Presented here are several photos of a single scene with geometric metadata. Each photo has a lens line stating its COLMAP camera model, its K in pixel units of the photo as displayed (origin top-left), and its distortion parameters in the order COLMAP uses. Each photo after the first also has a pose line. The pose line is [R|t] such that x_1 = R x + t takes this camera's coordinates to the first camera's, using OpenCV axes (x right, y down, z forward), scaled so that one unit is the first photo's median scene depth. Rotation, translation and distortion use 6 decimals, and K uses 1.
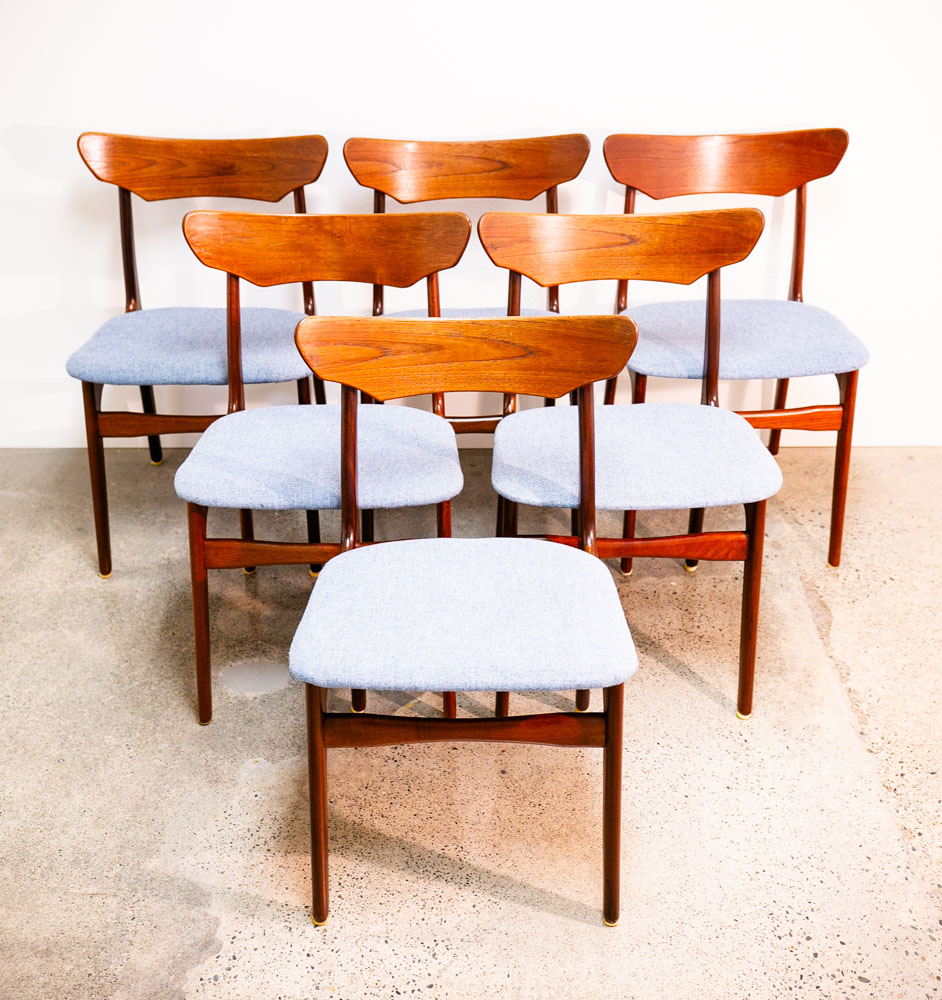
lens RADIAL K [[1327.7, 0, 472.9], [0, 1327.7, 456.2], [0, 0, 1]] dist [0.110539, 0.068802]
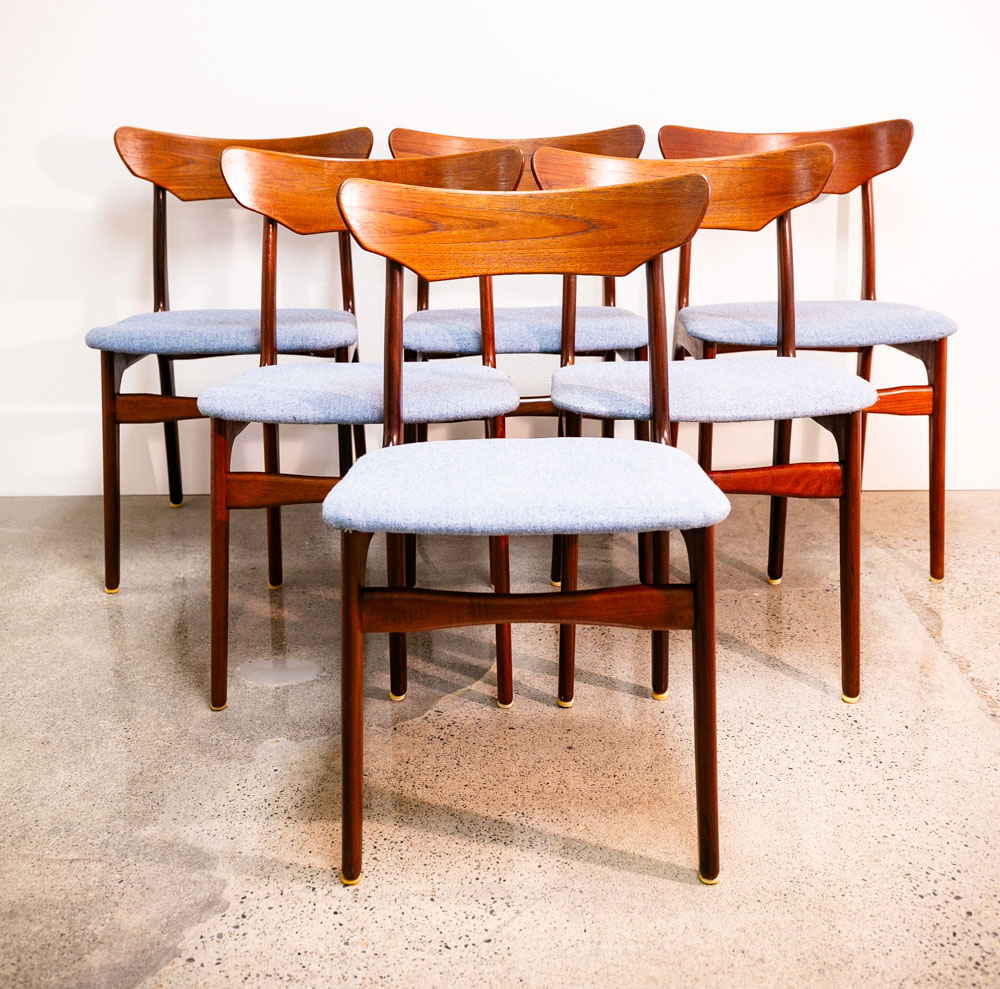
lens RADIAL K [[1384.0, 0, 503.4], [0, 1384.0, 389.1], [0, 0, 1]] dist [0.107614, 0.106801]
pose [[0.999958, -0.007975, -0.004581, -0.013318], [0.006533, 0.966511, -0.256541, 0.243836], [0.006473, 0.256500, 0.966523, 0.093289]]
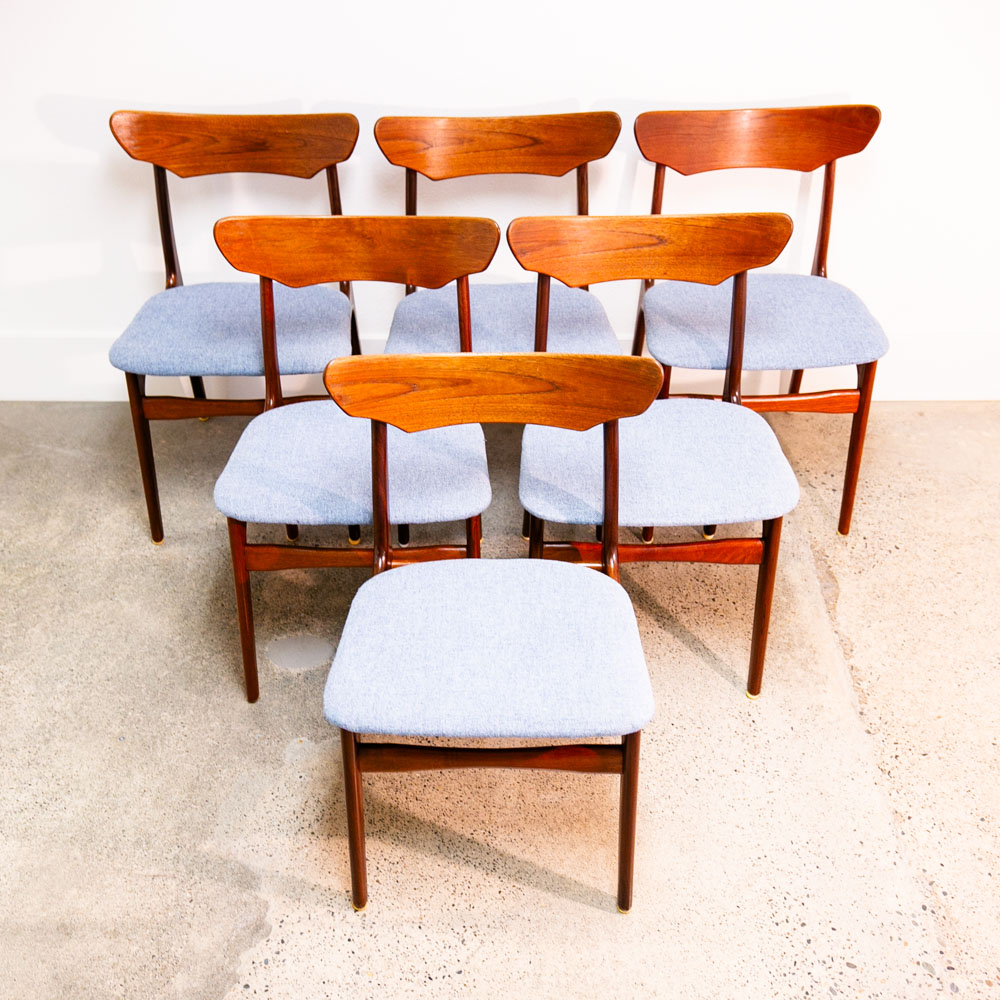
lens RADIAL K [[1208.0, 0, 500.0], [0, 1208.0, 500.0], [0, 0, 1]] dist [0.067910, 0.029280]
pose [[0.999958, 0.003927, -0.008320, 0.007083], [-0.002464, 0.985601, 0.169069, -0.132519], [0.008865, -0.169042, 0.985569, 0.067966]]
